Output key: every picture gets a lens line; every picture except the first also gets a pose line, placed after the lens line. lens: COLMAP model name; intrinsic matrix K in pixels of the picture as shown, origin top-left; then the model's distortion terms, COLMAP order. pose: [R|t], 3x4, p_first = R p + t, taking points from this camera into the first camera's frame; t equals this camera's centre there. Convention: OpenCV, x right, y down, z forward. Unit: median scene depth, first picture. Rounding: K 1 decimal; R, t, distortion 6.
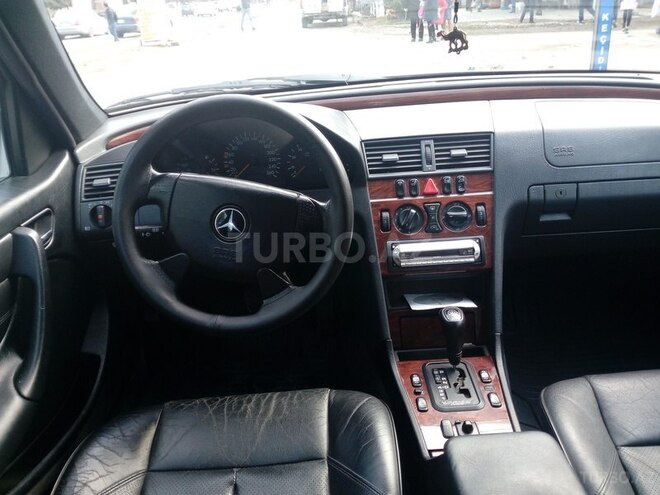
lens RADIAL K [[539.9, 0, 338.6], [0, 539.9, 244.9], [0, 0, 1]] dist [0.106732, -0.198727]
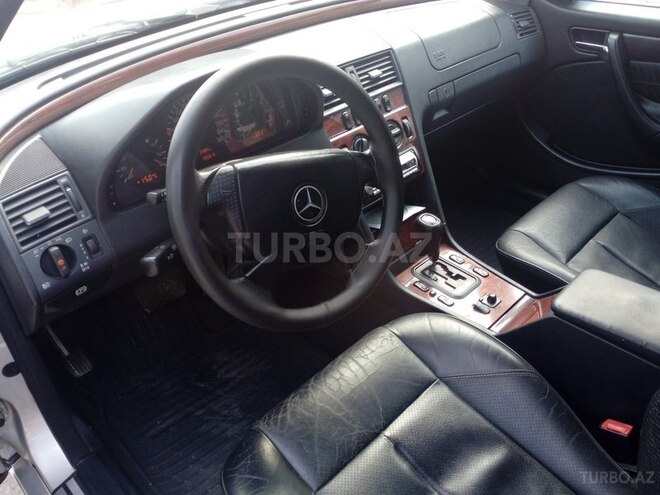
lens RADIAL K [[539.9, 0, 338.6], [0, 539.9, 244.9], [0, 0, 1]] dist [0.106732, -0.198727]
pose [[0.719446, -0.368596, 0.588672, -0.567208], [0.281343, 0.929572, 0.238207, -0.134427], [-0.635015, -0.005759, 0.772479, 0.242651]]
